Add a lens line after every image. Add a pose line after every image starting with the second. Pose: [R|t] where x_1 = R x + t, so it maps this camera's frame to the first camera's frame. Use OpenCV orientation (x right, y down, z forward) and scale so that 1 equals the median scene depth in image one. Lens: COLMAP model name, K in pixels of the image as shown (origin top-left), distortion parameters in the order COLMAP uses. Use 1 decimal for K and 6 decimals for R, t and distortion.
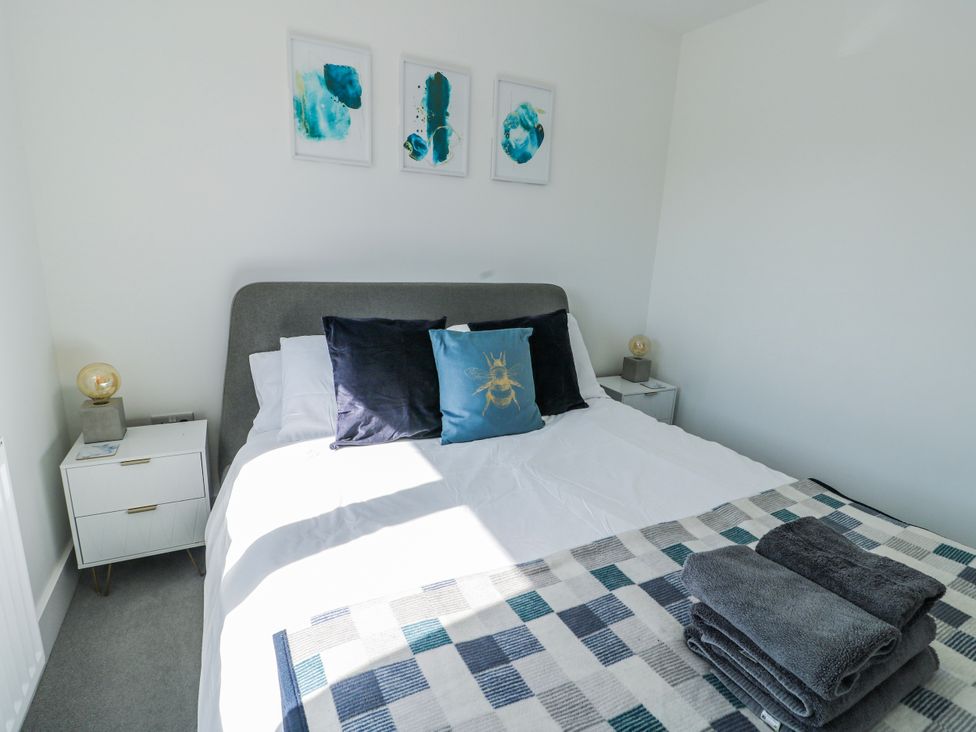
lens RADIAL K [[508.8, 0, 492.2], [0, 508.8, 360.3], [0, 0, 1]] dist [0.000730, -0.010823]
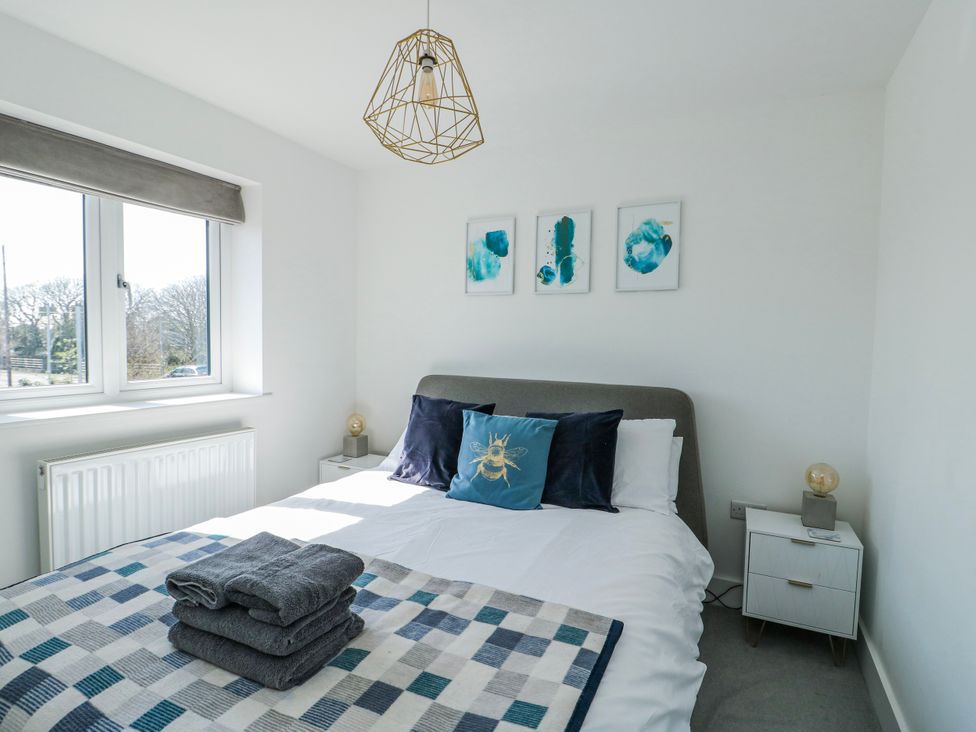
lens RADIAL K [[508.8, 0, 492.2], [0, 508.8, 360.3], [0, 0, 1]] dist [0.000730, -0.010823]
pose [[0.597910, -0.003003, -0.801557, 0.805547], [-0.175642, 0.975199, -0.134671, -0.016723], [0.782083, 0.221308, 0.582554, 0.203761]]
